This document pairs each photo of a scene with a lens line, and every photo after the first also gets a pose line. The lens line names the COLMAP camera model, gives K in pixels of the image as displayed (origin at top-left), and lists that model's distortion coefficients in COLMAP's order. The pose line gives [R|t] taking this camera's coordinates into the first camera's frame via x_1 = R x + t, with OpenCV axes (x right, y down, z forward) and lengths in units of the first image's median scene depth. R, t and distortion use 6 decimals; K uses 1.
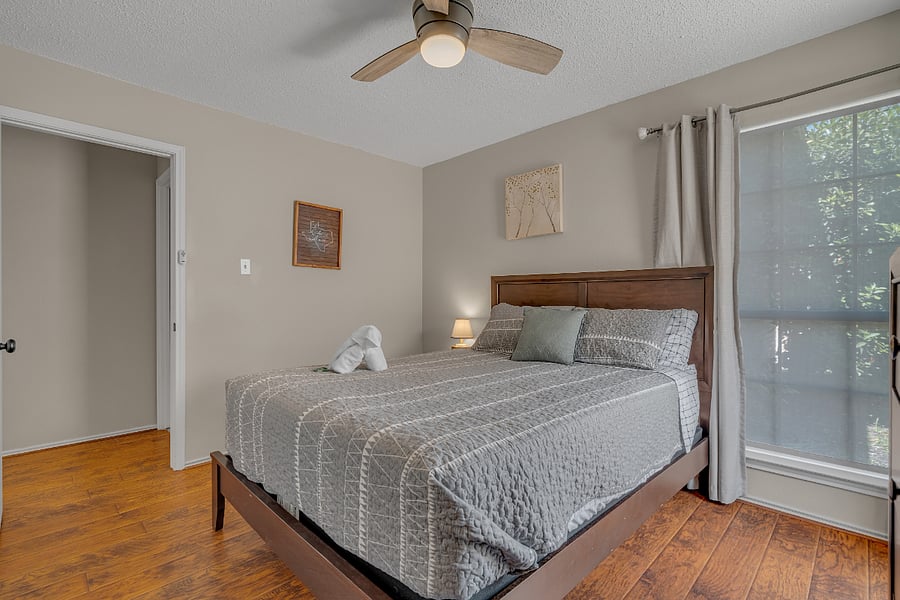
lens RADIAL K [[411.5, 0, 450.4], [0, 411.5, 301.0], [0, 0, 1]] dist [-0.006027, 0.000526]
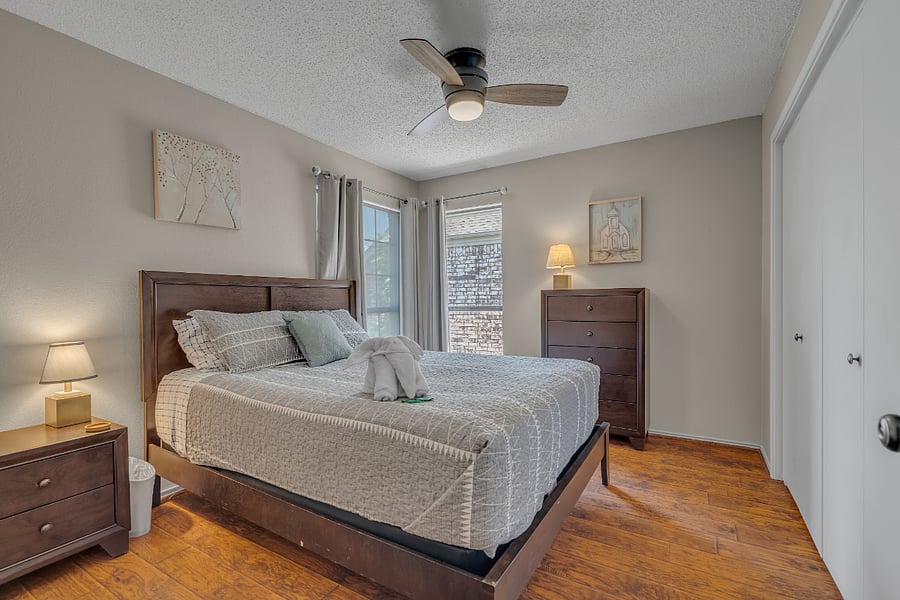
lens RADIAL K [[411.5, 0, 450.2], [0, 411.5, 299.9], [0, 0, 1]] dist [-0.006027, 0.000526]
pose [[-0.234134, -0.013748, 0.972107, -0.707685], [-0.007300, 0.999897, 0.012383, -0.029016], [-0.972177, -0.004198, -0.234210, 0.753596]]
